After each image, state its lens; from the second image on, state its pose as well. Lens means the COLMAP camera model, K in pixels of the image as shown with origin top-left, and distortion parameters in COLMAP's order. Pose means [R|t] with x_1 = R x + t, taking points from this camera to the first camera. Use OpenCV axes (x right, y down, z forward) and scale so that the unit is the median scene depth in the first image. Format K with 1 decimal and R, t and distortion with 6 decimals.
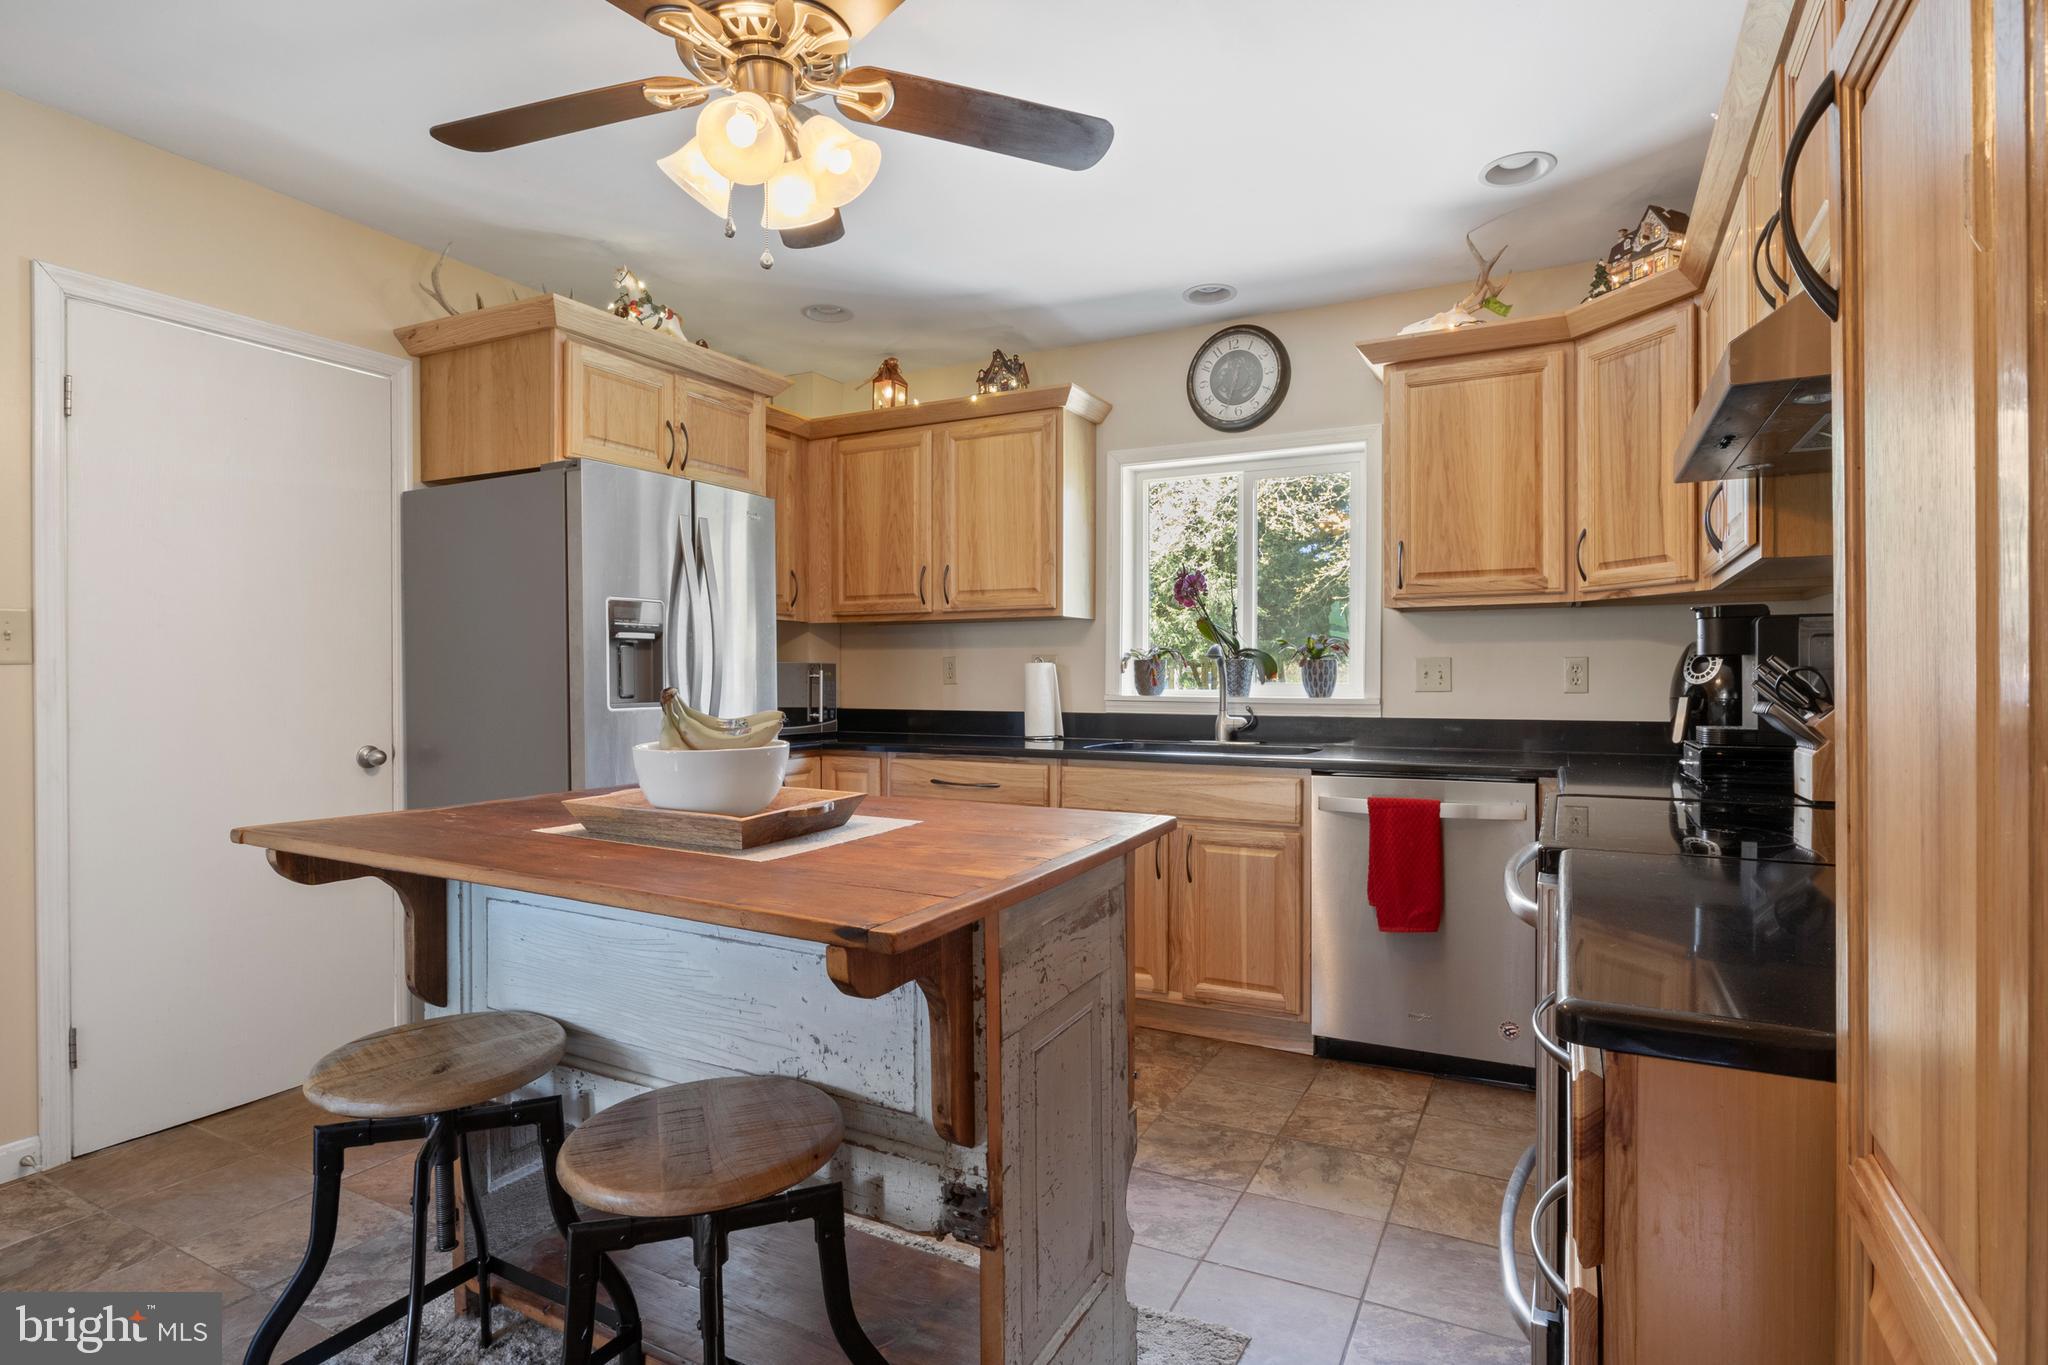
lens RADIAL K [[1026.9, 0, 1024.0], [0, 1026.9, 682.5], [0, 0, 1]] dist [-0.005526, 0.000641]
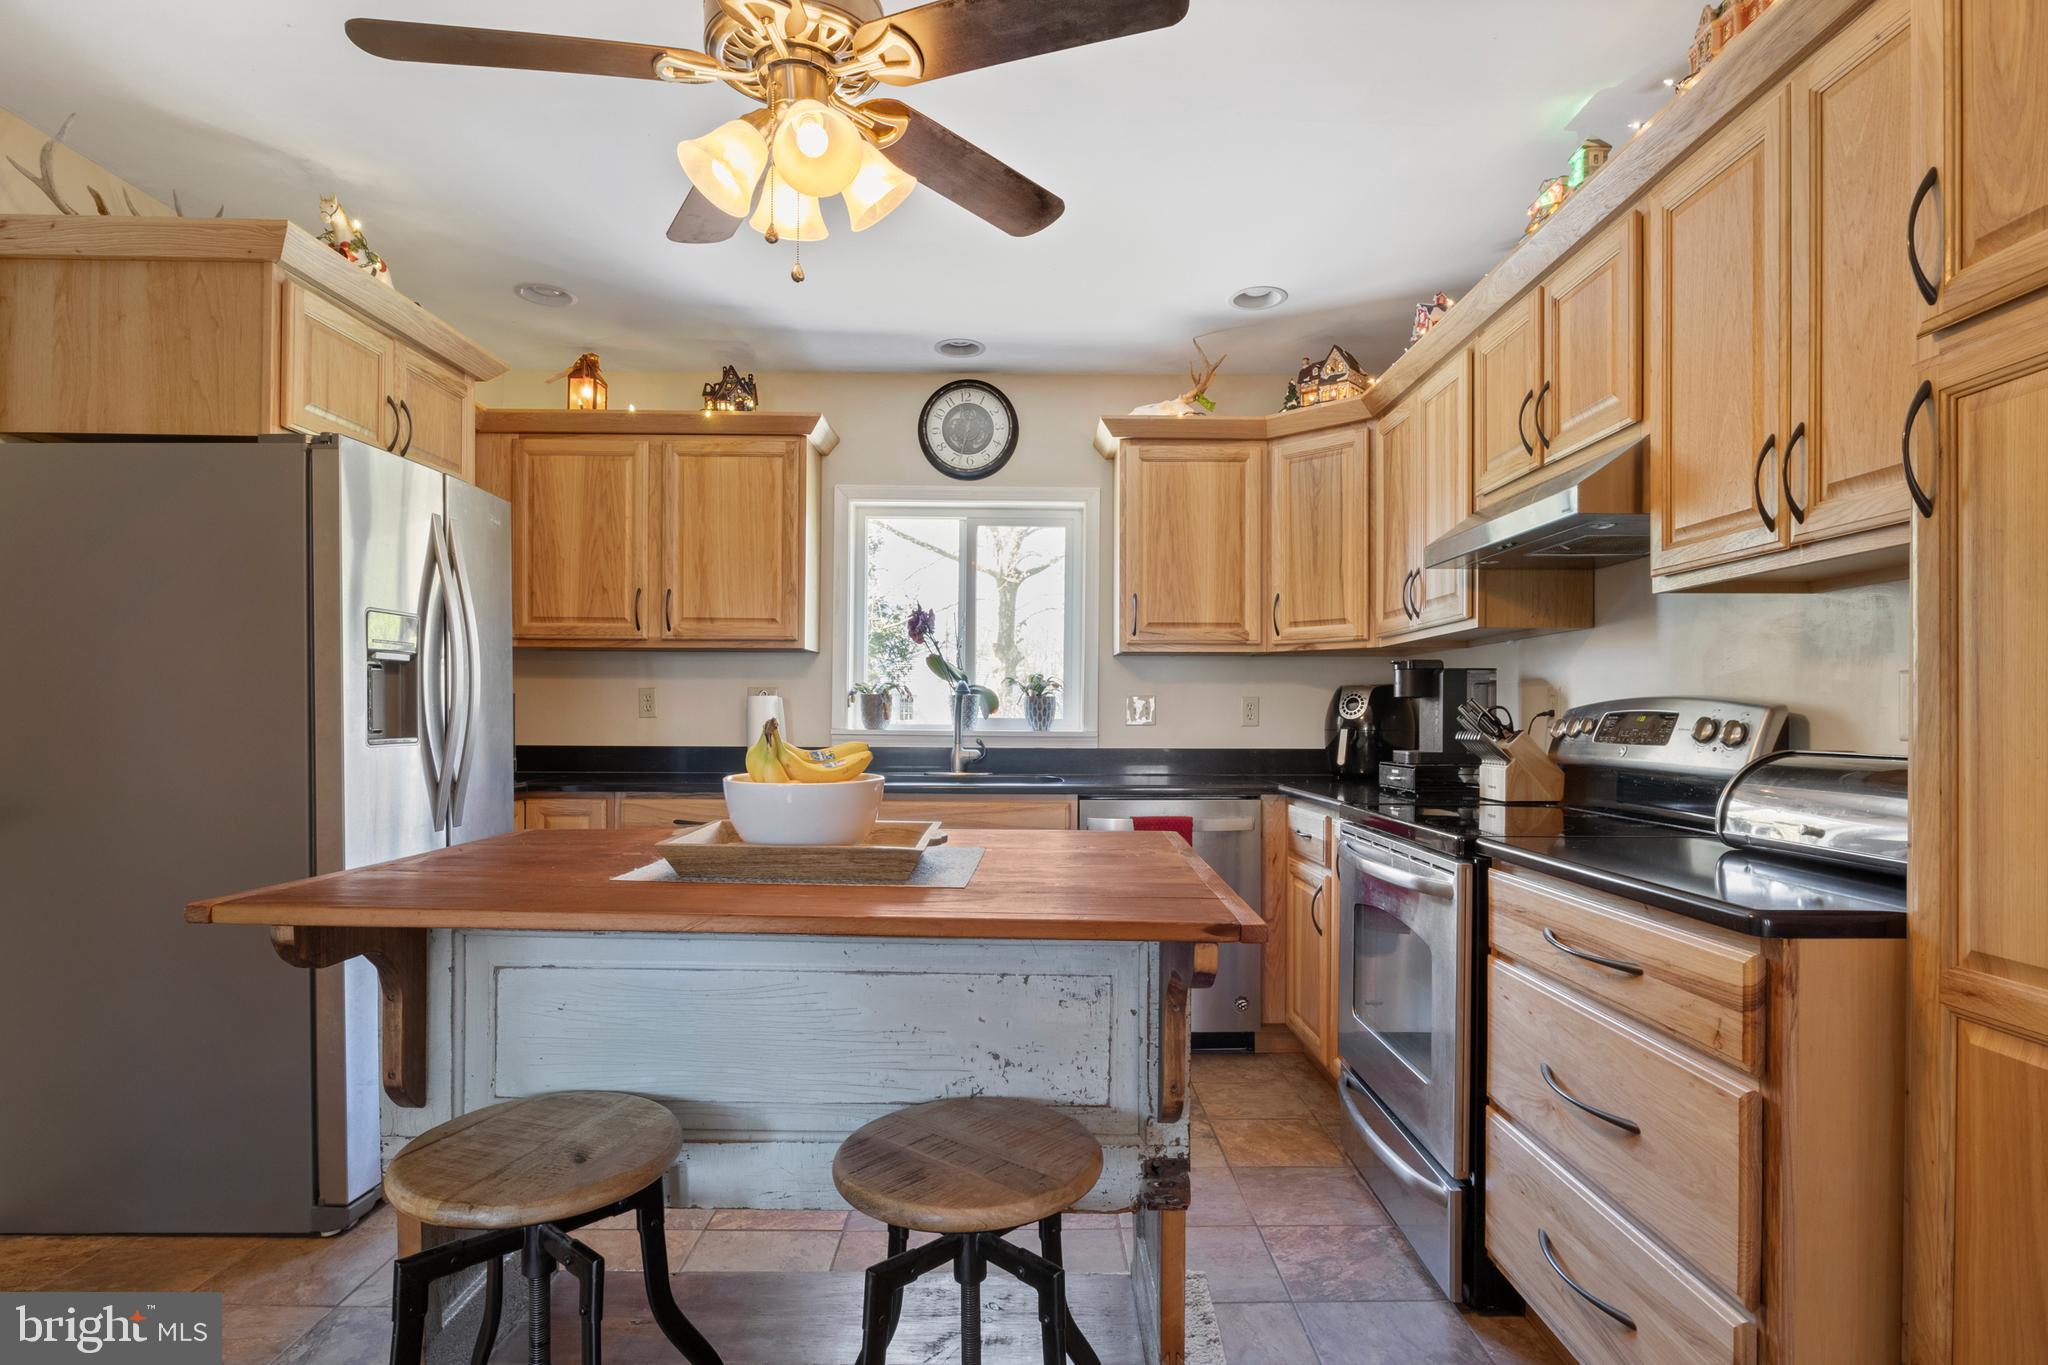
lens RADIAL K [[1049.4, 0, 1021.9], [0, 1049.4, 717.5], [0, 0, 1]] dist [-0.005224, -0.000466]
pose [[0.884138, 0.003174, 0.467215, -0.293960], [-0.002601, 0.999995, -0.001870, 0.003056], [-0.467219, 0.000438, 0.884142, 0.020409]]
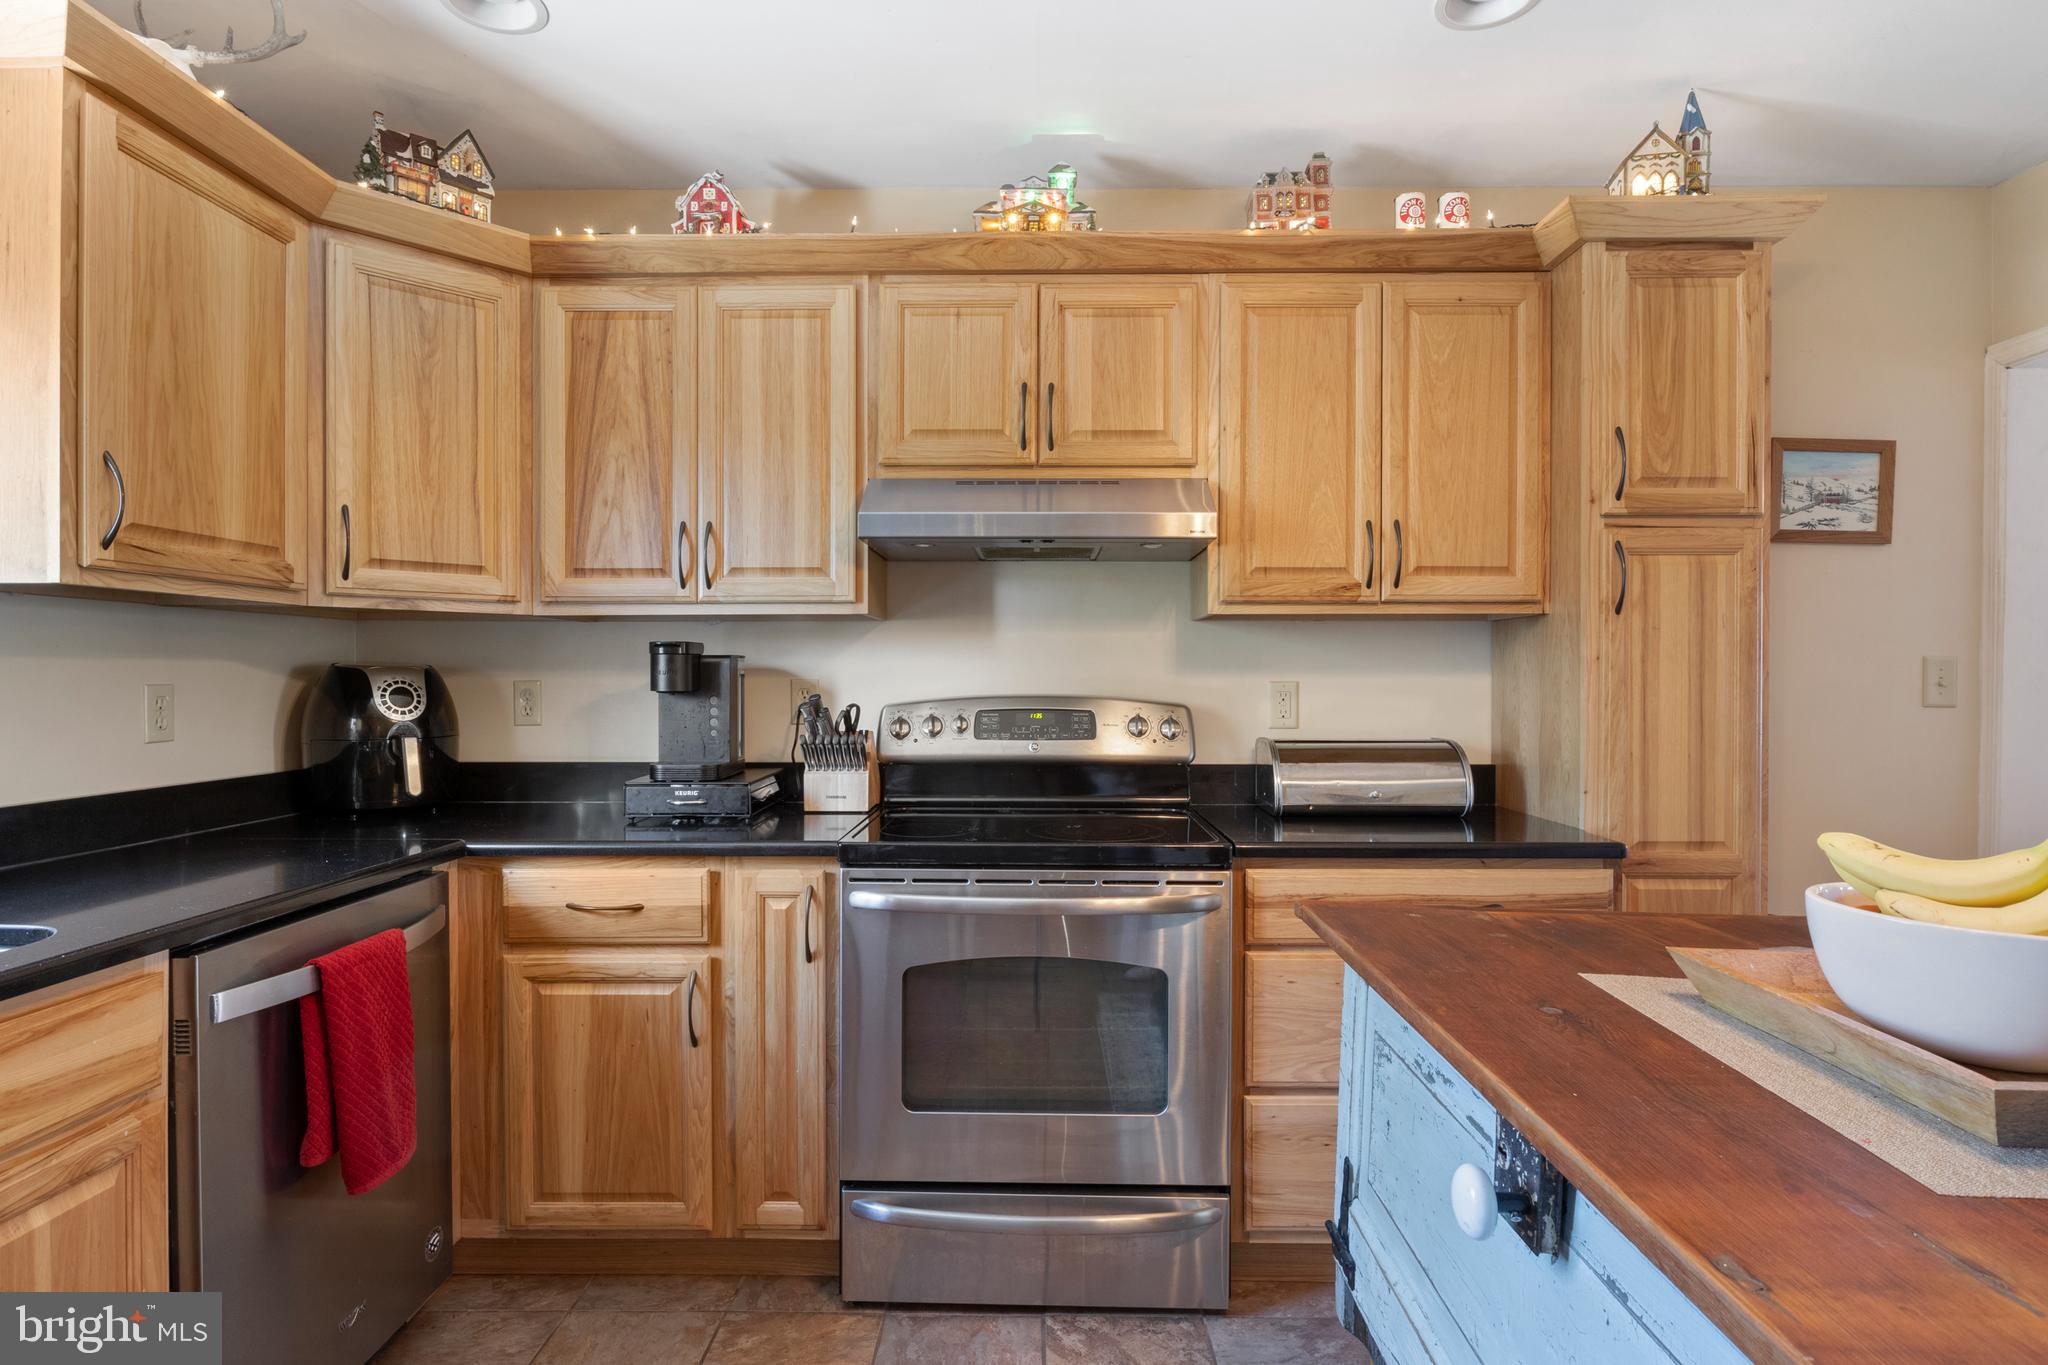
lens RADIAL K [[1063.0, 0, 1026.3], [0, 1063.0, 680.0], [0, 0, 1]] dist [-0.003832, -0.001081]
pose [[-0.452350, -0.003591, 0.891833, -0.284855], [0.003139, 0.999979, 0.005619, -0.030313], [-0.891835, 0.005341, -0.452329, 0.839743]]
